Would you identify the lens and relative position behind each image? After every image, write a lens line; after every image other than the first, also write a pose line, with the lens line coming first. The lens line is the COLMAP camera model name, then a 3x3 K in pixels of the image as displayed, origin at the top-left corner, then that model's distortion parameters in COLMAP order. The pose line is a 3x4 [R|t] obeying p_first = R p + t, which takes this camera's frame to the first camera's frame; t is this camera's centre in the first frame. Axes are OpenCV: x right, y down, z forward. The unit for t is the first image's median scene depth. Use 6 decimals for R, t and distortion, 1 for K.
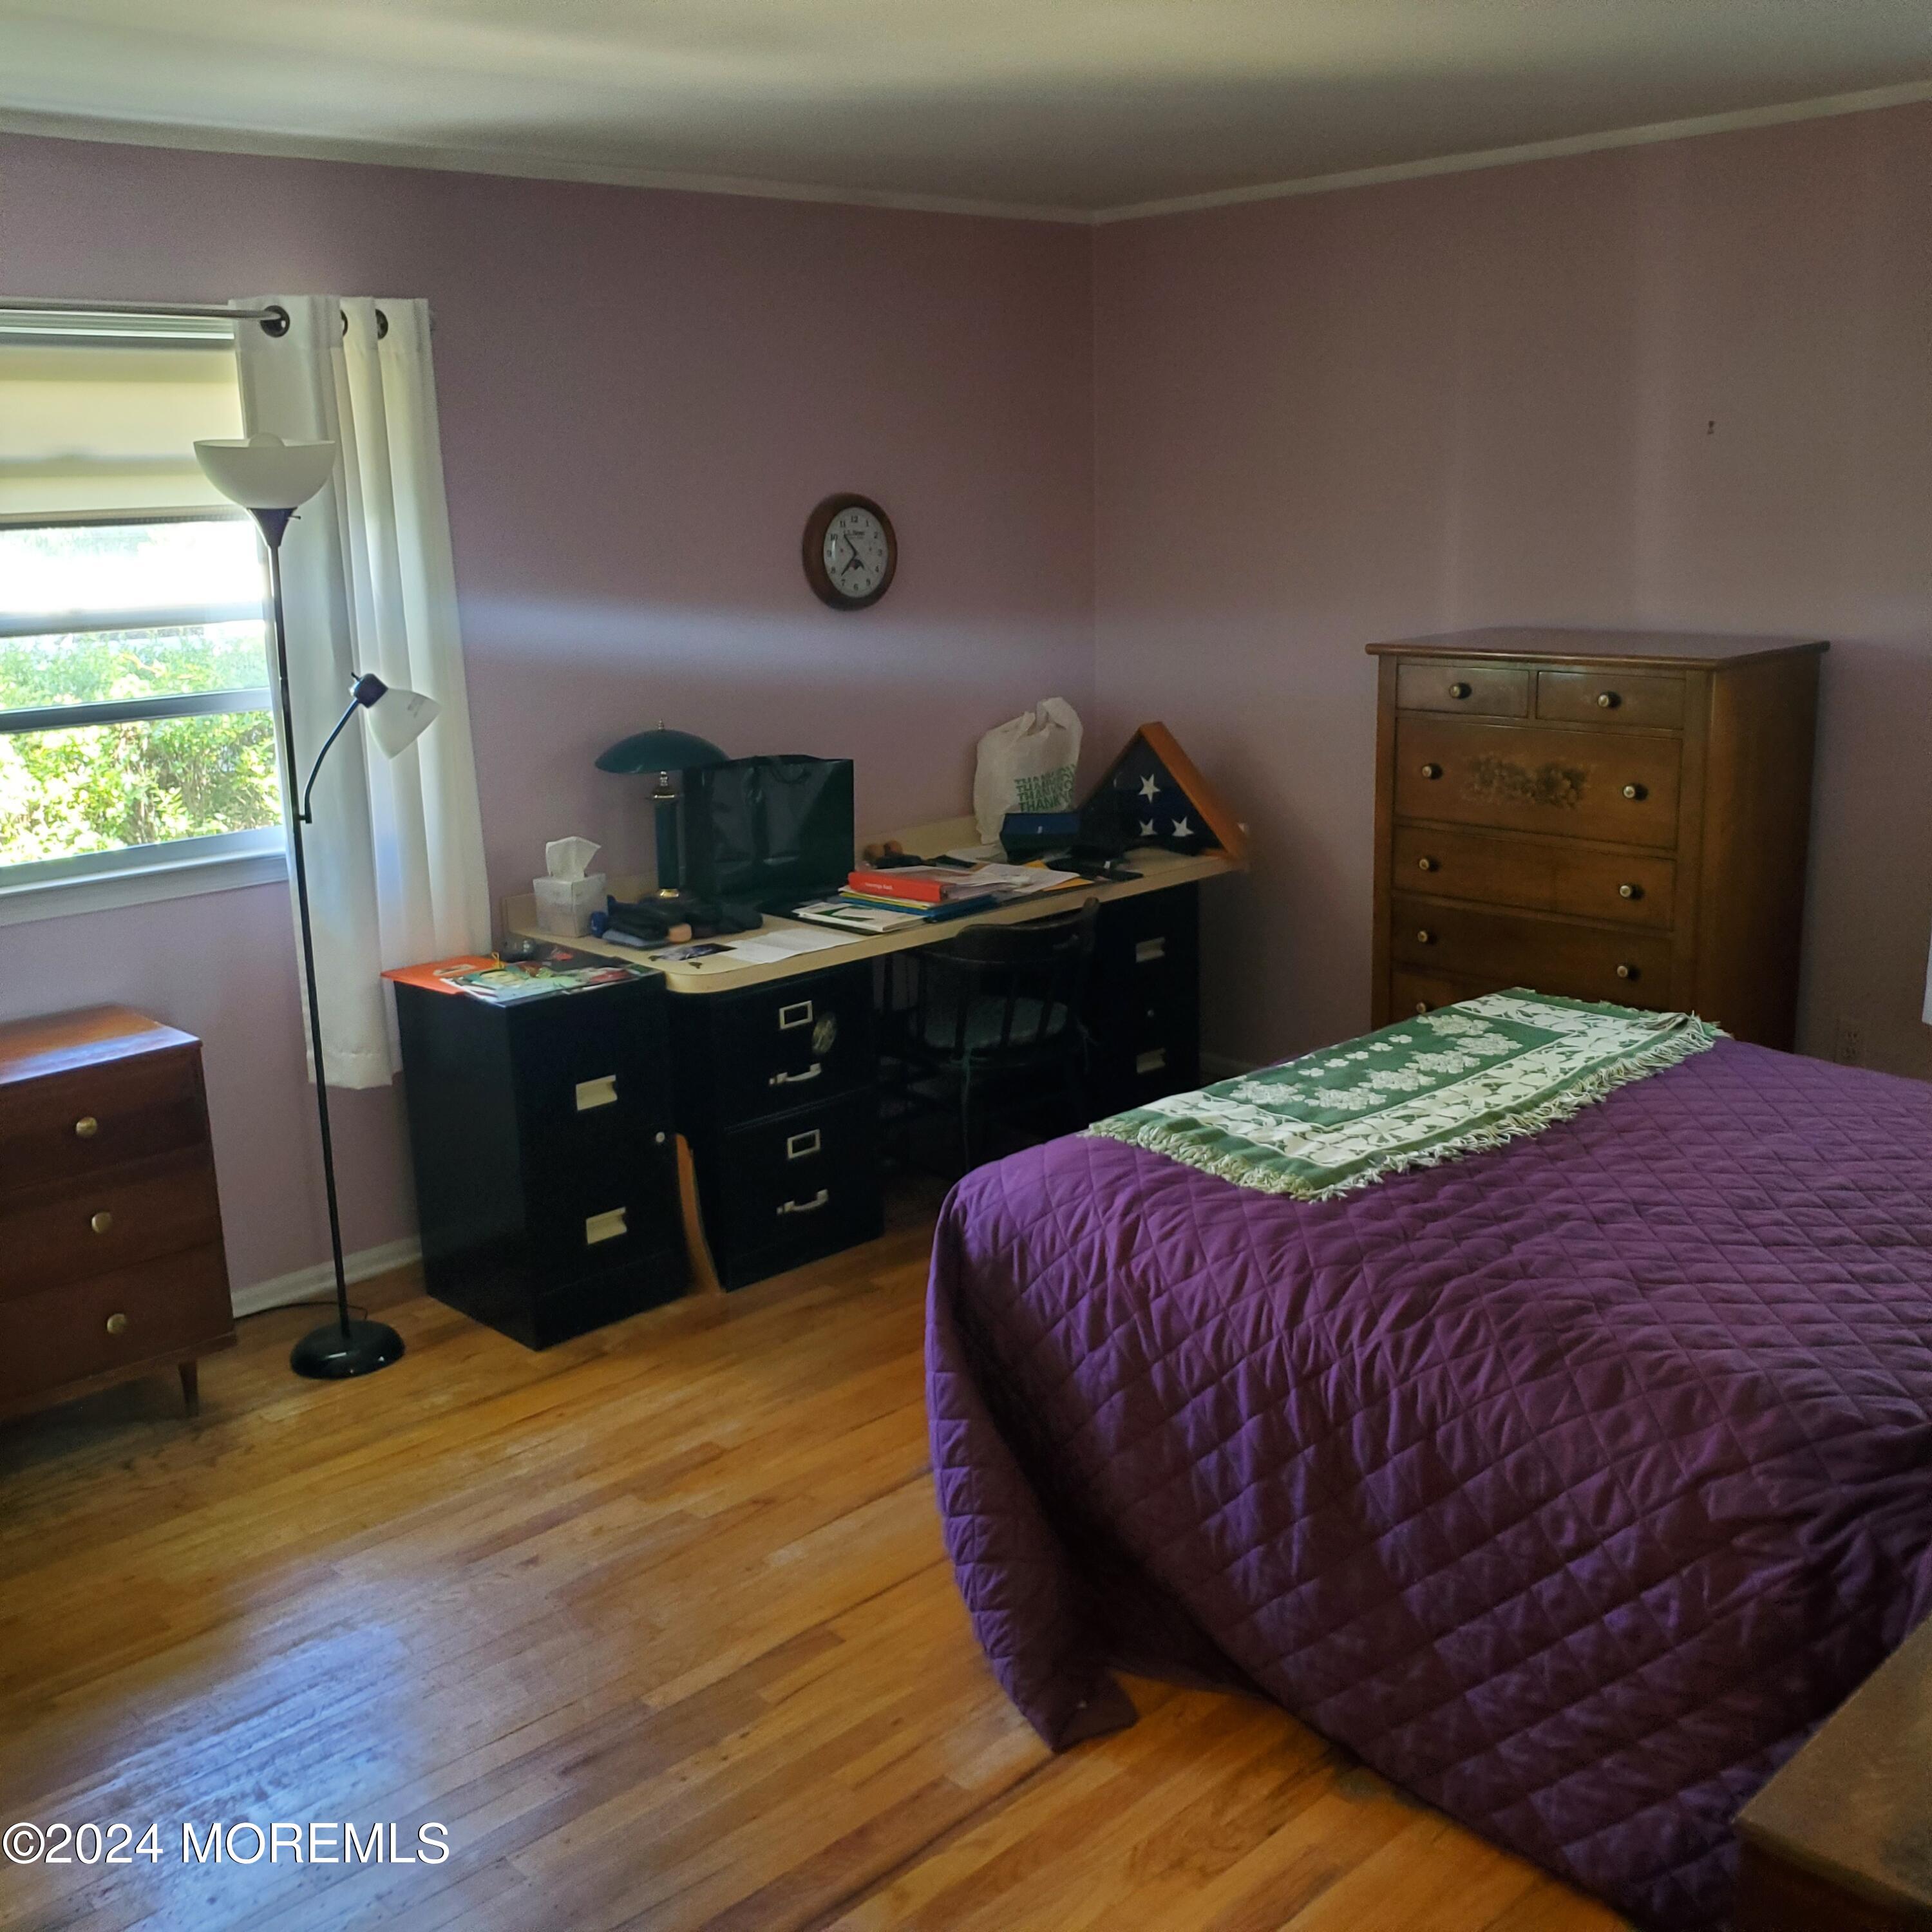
lens RADIAL K [[2013.6, 0, 972.8], [0, 2013.6, 966.0], [0, 0, 1]] dist [0.185791, -0.585287]
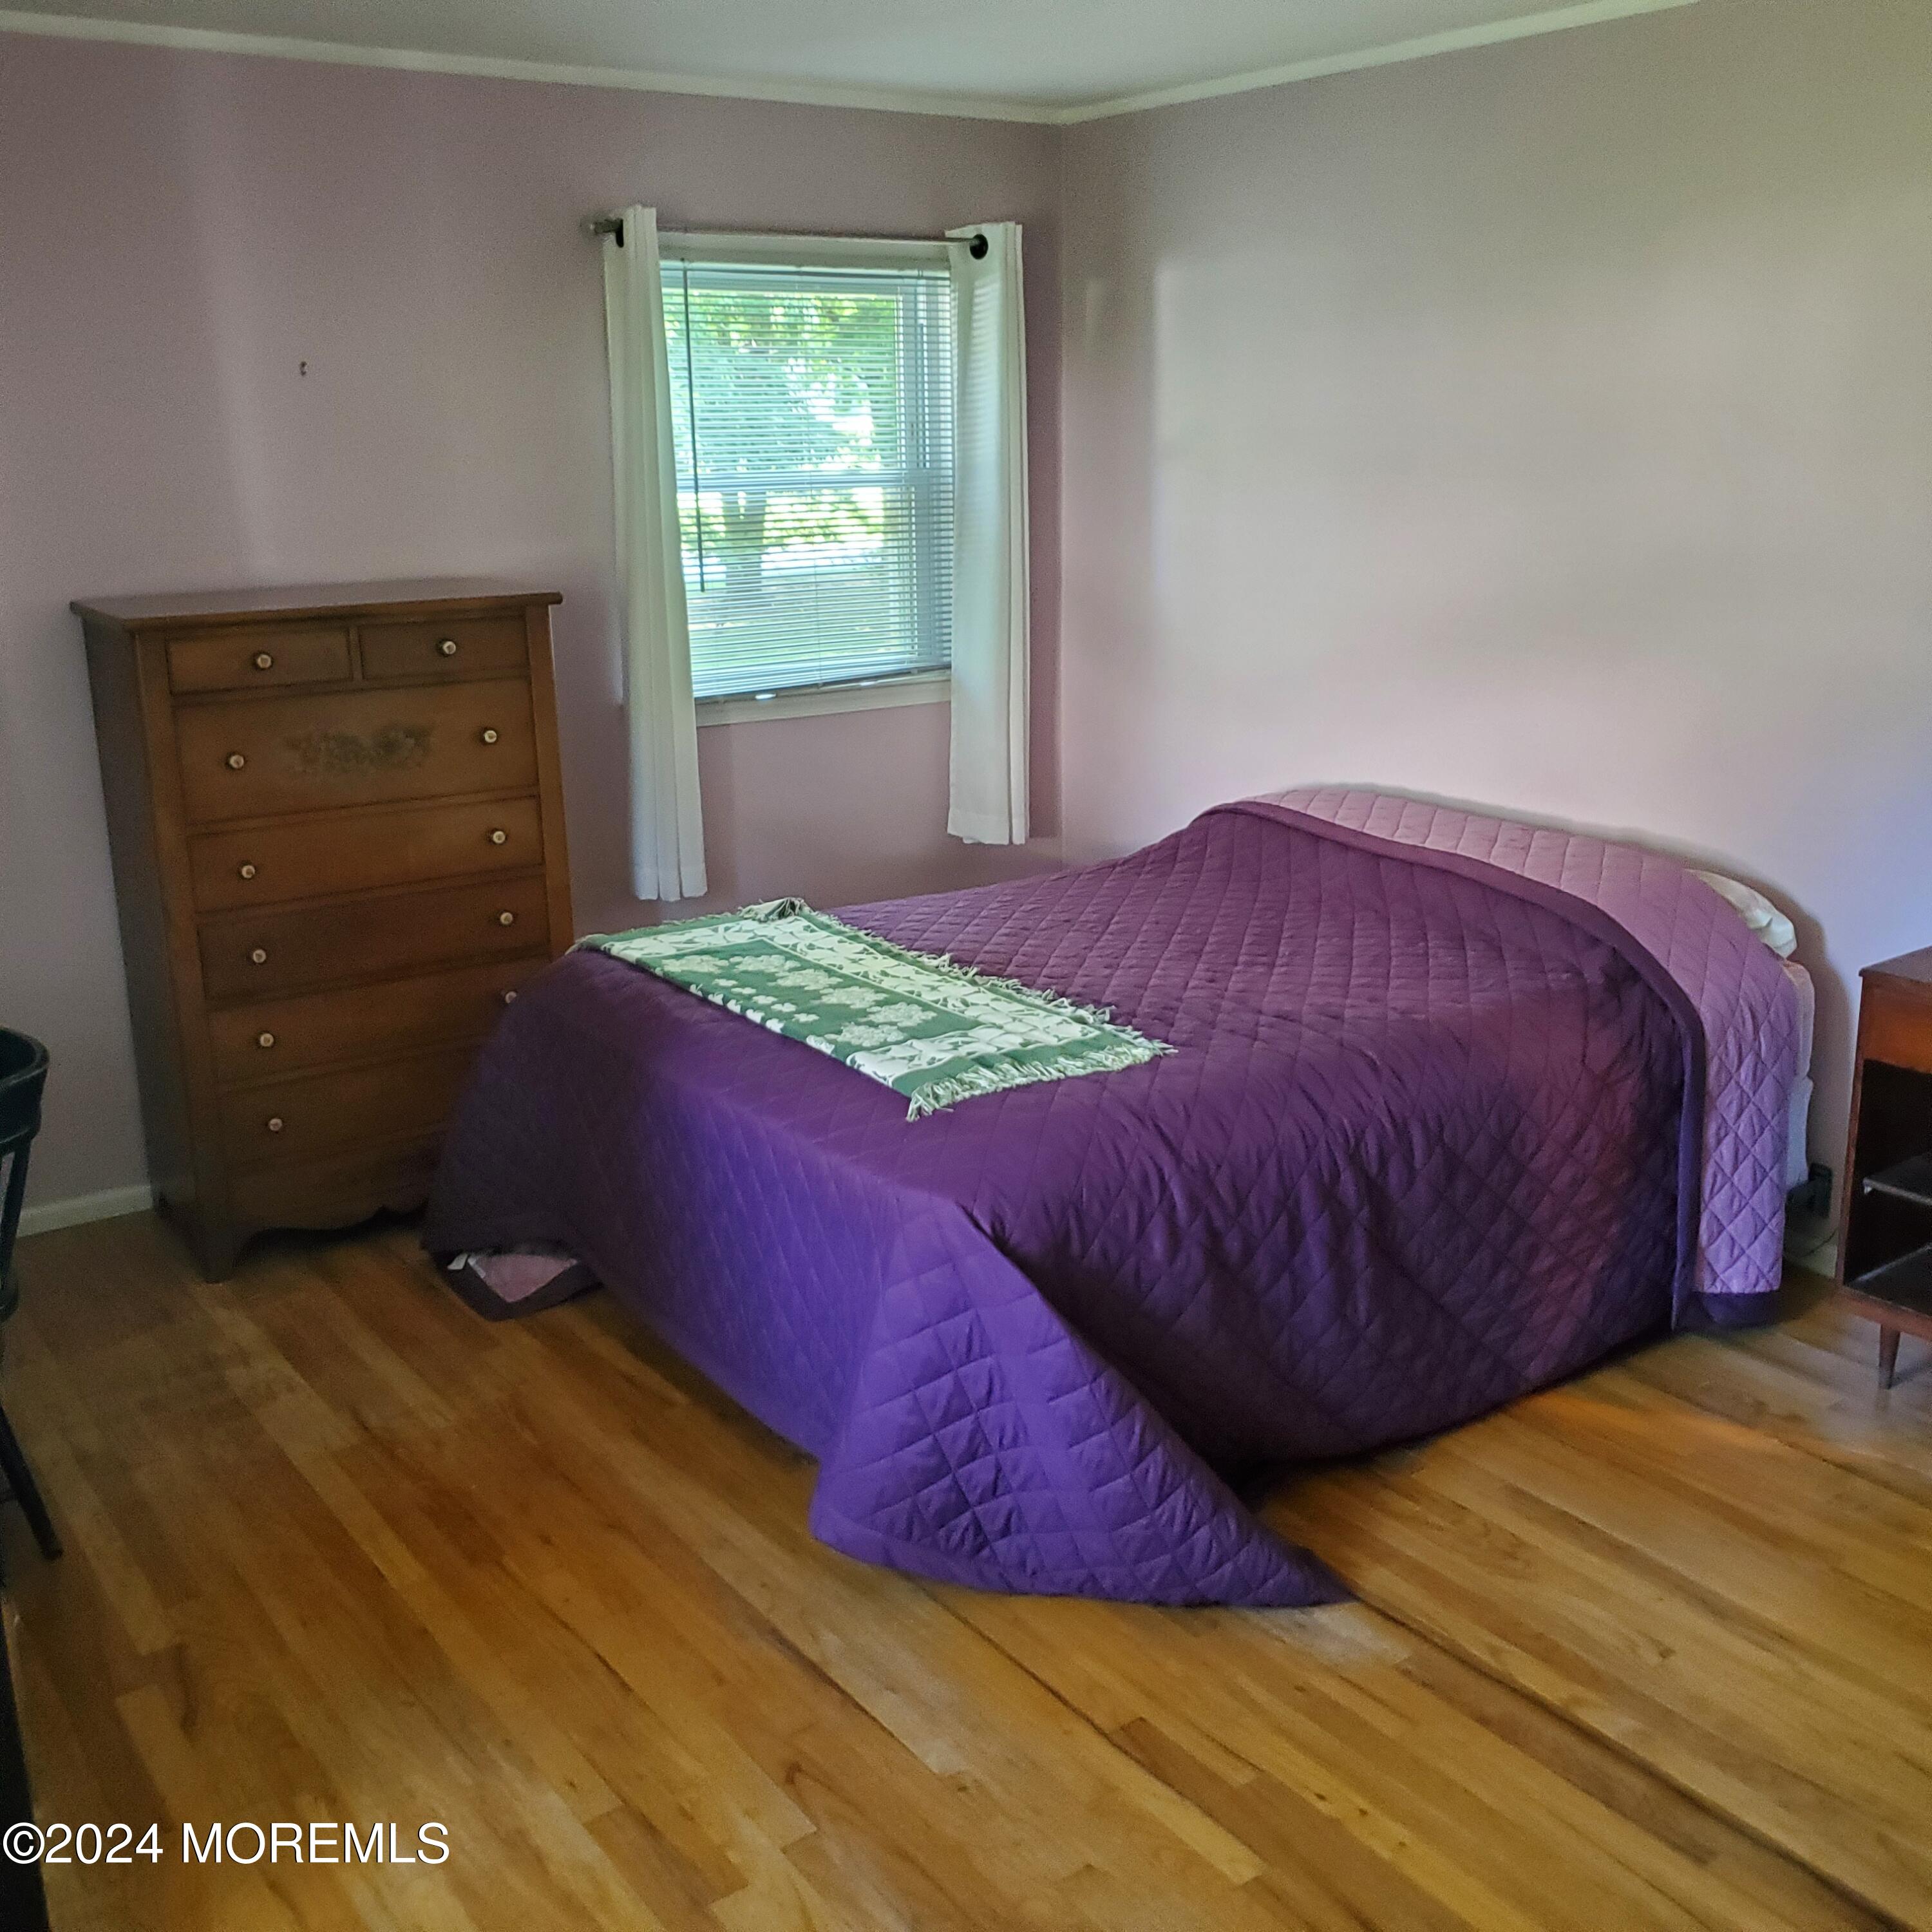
lens RADIAL K [[2013.6, 0, 972.8], [0, 2013.6, 966.0], [0, 0, 1]] dist [0.185791, -0.585287]
pose [[0.140238, -0.236523, 0.961452, -0.767126], [0.249535, 0.948146, 0.196852, -0.145125], [-0.958157, 0.212310, 0.191987, 0.777769]]
